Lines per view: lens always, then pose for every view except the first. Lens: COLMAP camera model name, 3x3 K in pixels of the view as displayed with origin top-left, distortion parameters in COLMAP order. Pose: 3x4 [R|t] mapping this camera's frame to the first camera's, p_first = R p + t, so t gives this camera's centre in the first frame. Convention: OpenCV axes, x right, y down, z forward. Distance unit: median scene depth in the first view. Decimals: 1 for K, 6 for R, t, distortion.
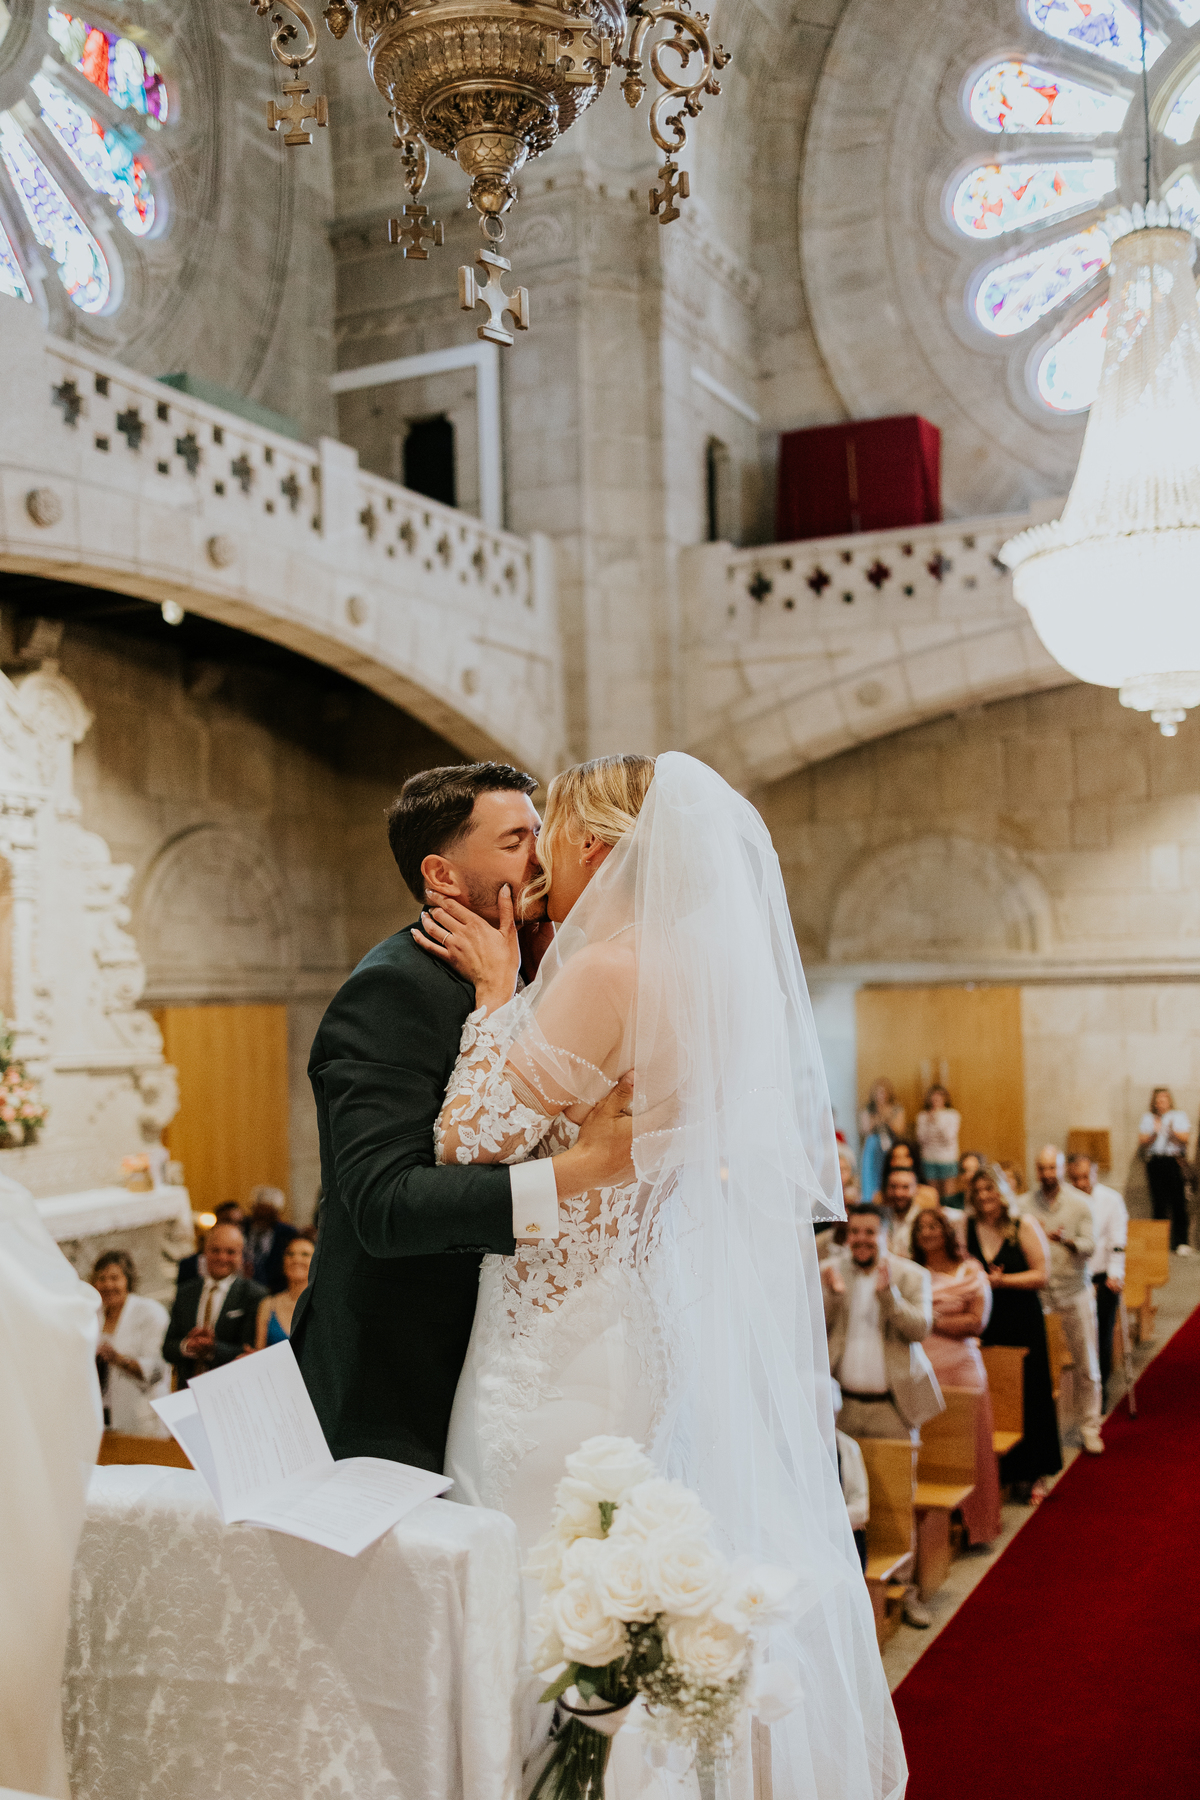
lens RADIAL K [[1768.4, 0, 591.8], [0, 1768.4, 896.3], [0, 0, 1]] dist [0.002545, 0.000000]
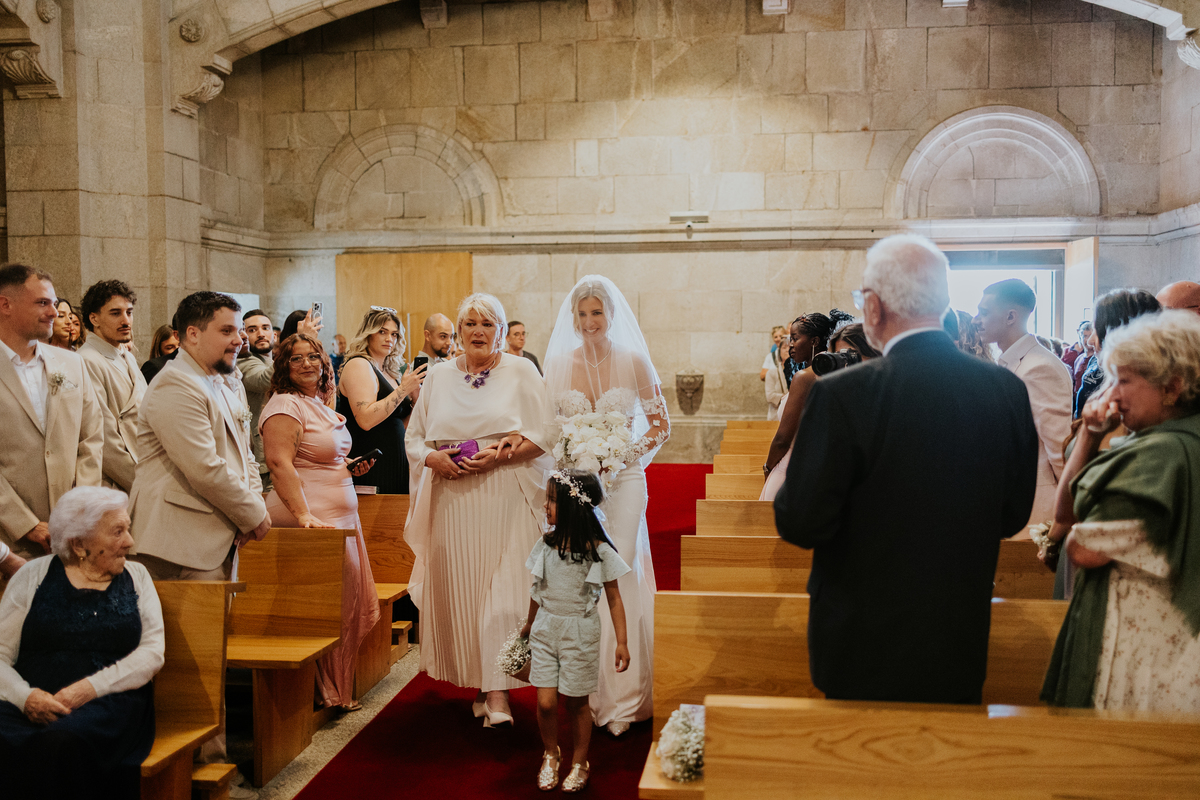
lens RADIAL K [[1179.0, 0, 601.9], [0, 1179.0, 399.7], [0, 0, 1]] dist [0.002545, 0.000000]
pose [[0.949028, 0.000553, 0.315192, 0.079465], [-0.032494, 0.994842, 0.096092, 0.079425], [-0.313513, -0.101436, 0.944151, 0.214693]]
